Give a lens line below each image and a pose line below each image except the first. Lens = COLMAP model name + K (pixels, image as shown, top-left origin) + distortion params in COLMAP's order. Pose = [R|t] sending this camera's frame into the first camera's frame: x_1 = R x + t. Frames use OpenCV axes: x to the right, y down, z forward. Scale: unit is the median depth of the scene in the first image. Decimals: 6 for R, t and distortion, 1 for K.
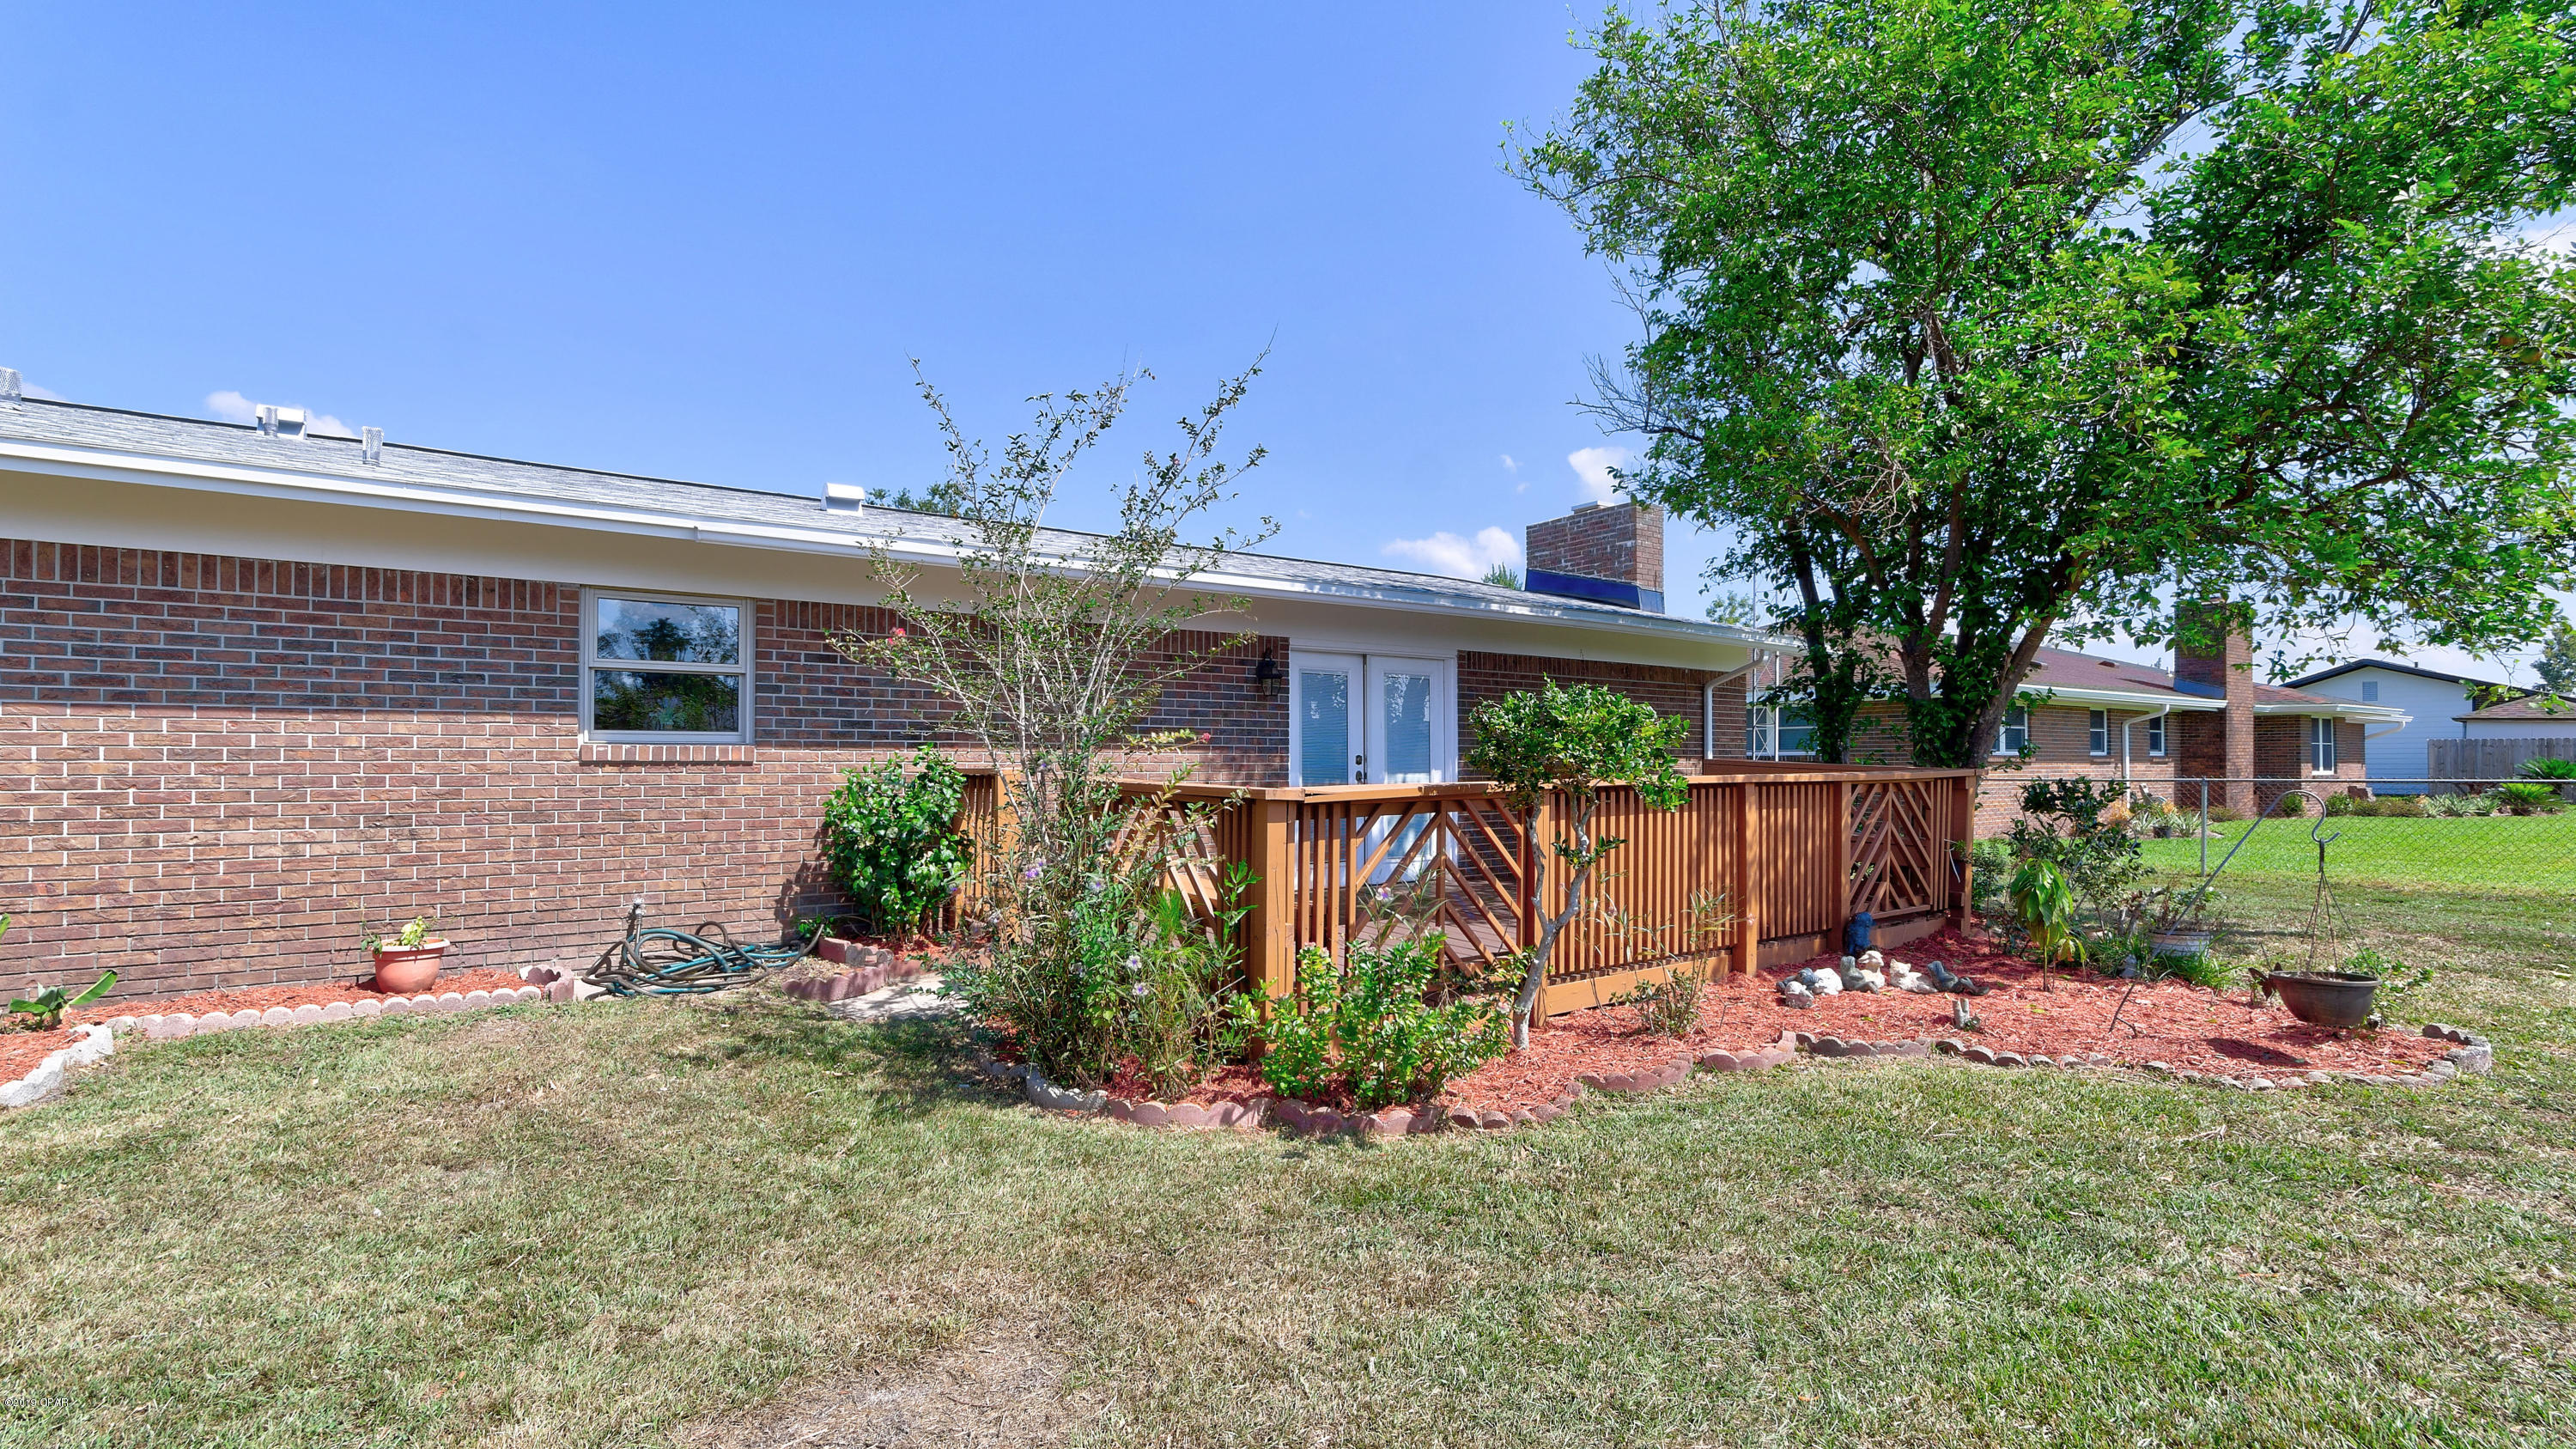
lens RADIAL K [[1149.1, 0, 1274.2], [0, 1149.1, 740.5], [0, 0, 1]] dist [-0.004615, 0.004529]
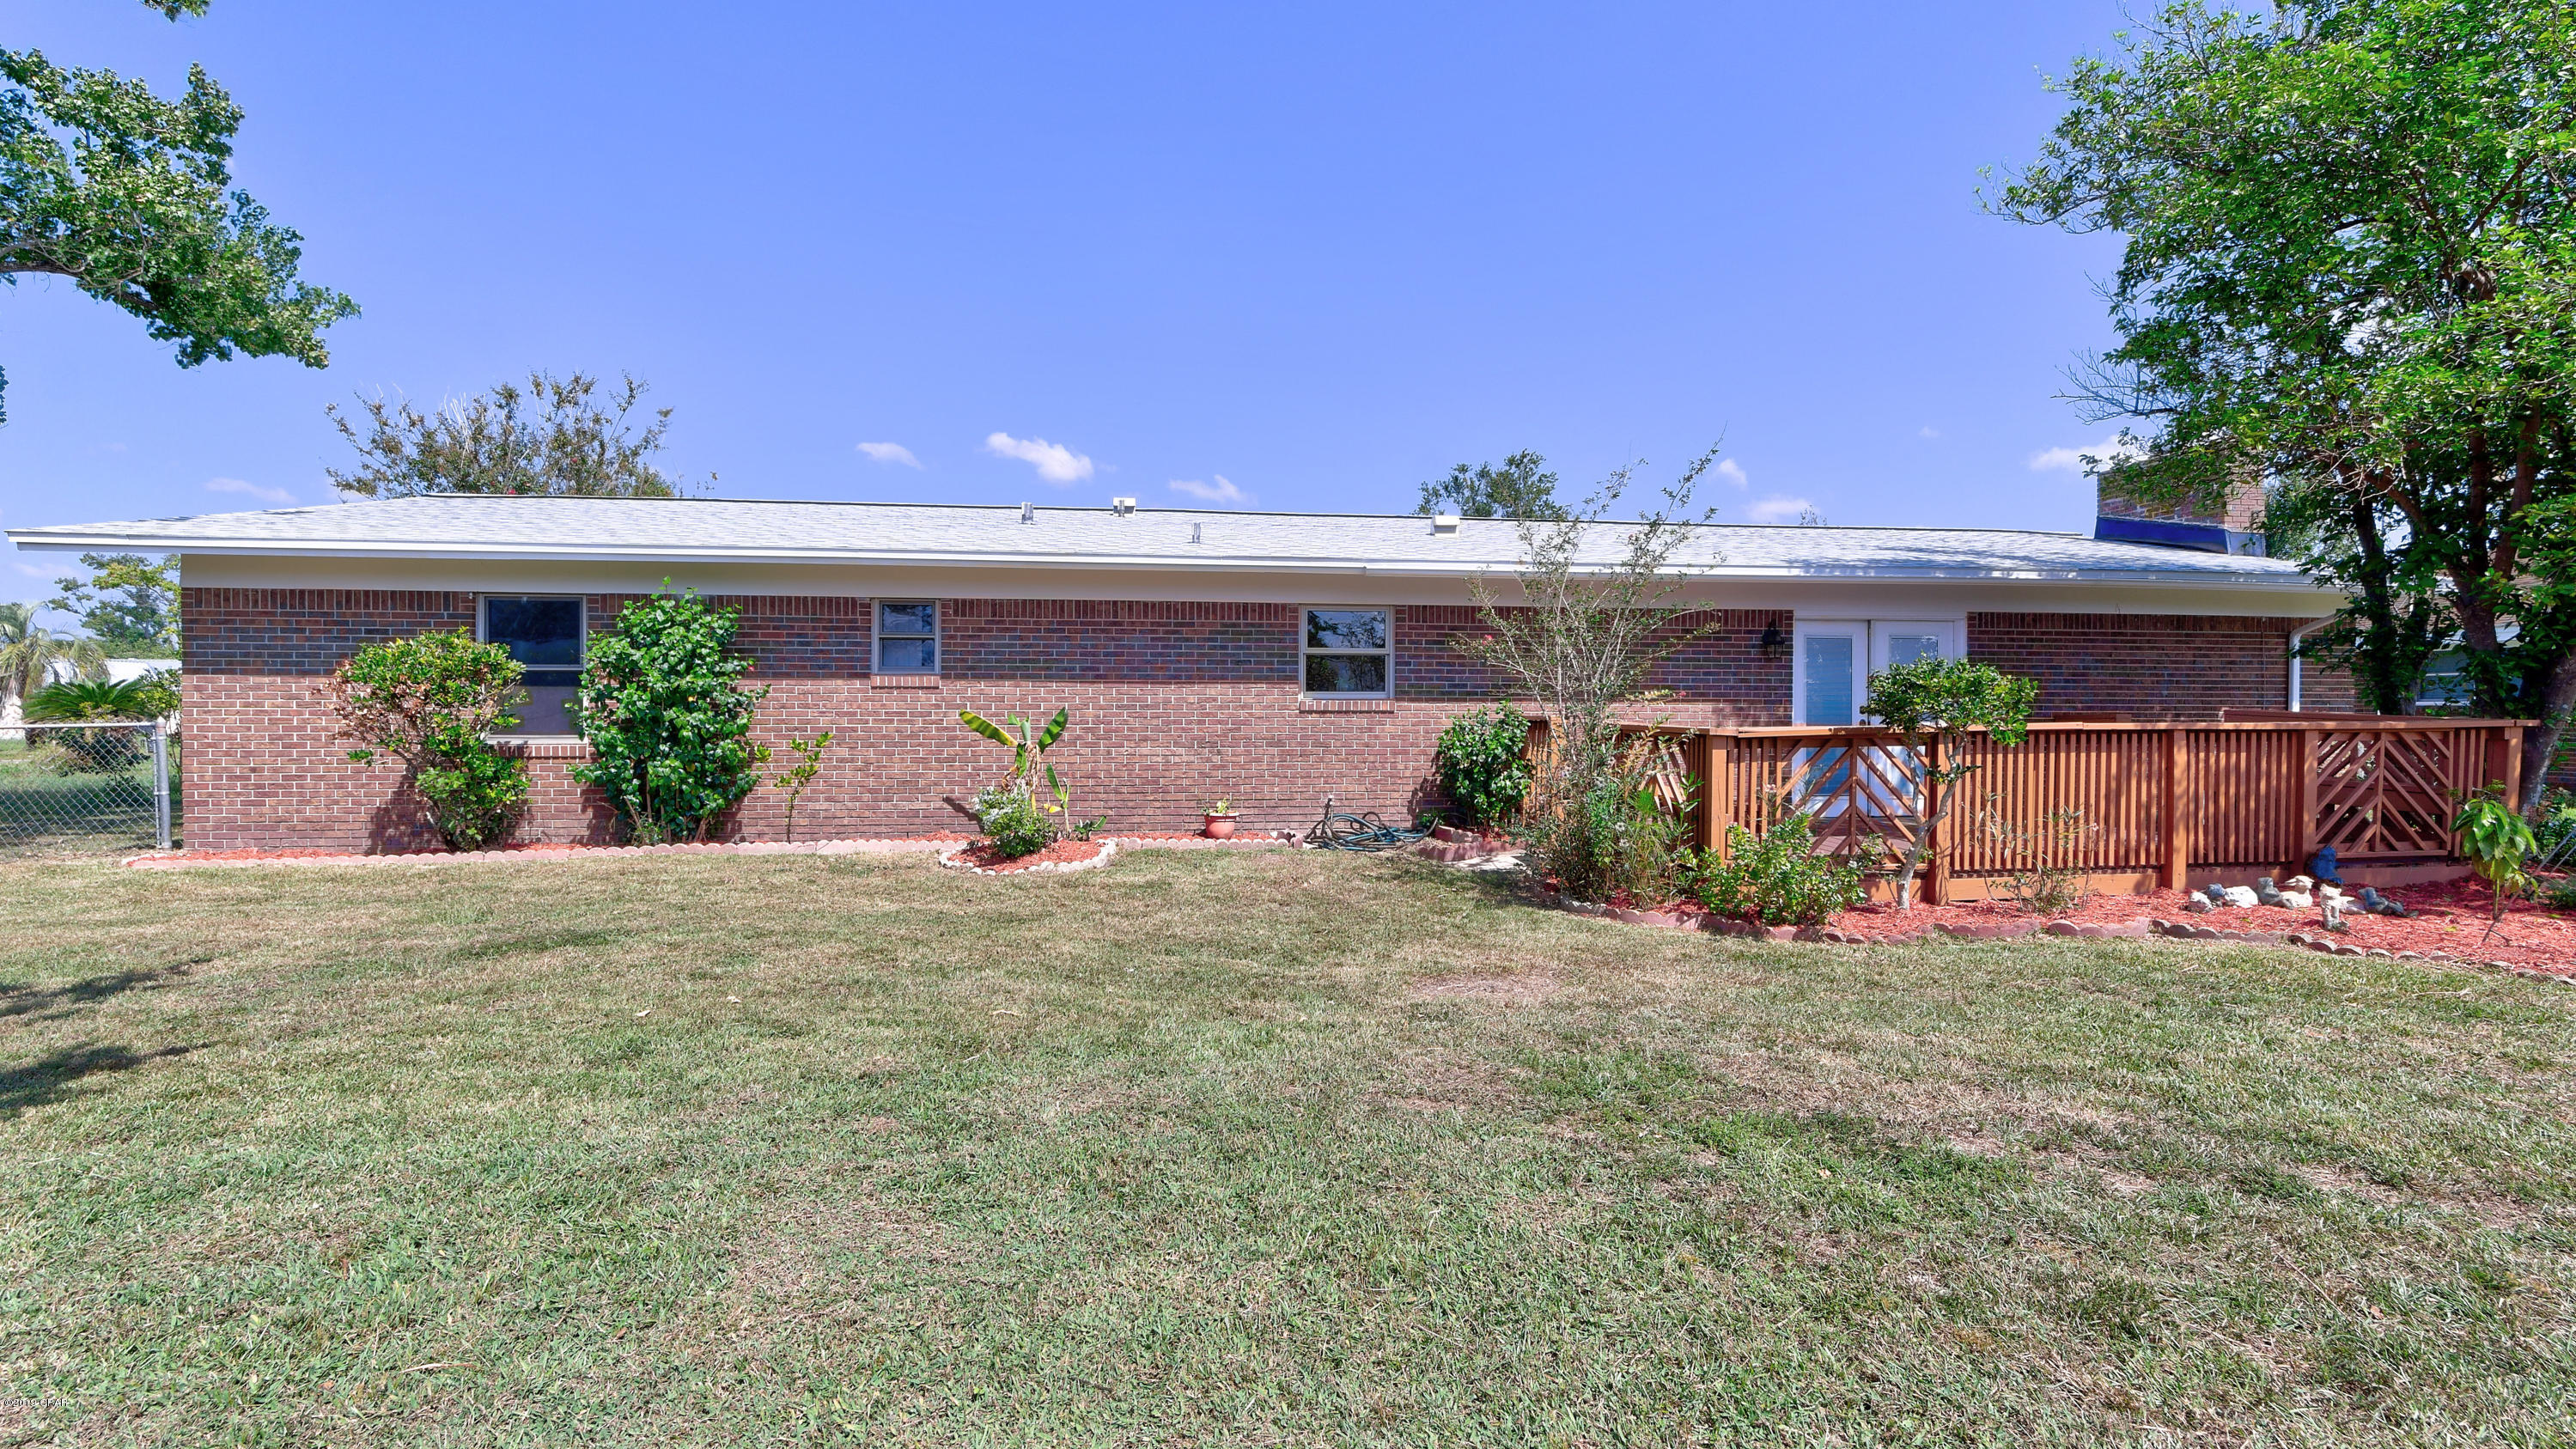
lens RADIAL K [[1148.9, 0, 1280.6], [0, 1148.9, 722.8], [0, 0, 1]] dist [-0.004615, 0.004529]
pose [[0.883850, 0.005678, -0.467735, 0.154508], [0.007156, 0.999645, 0.025657, -0.007535], [0.467715, -0.026024, 0.883496, -0.502829]]
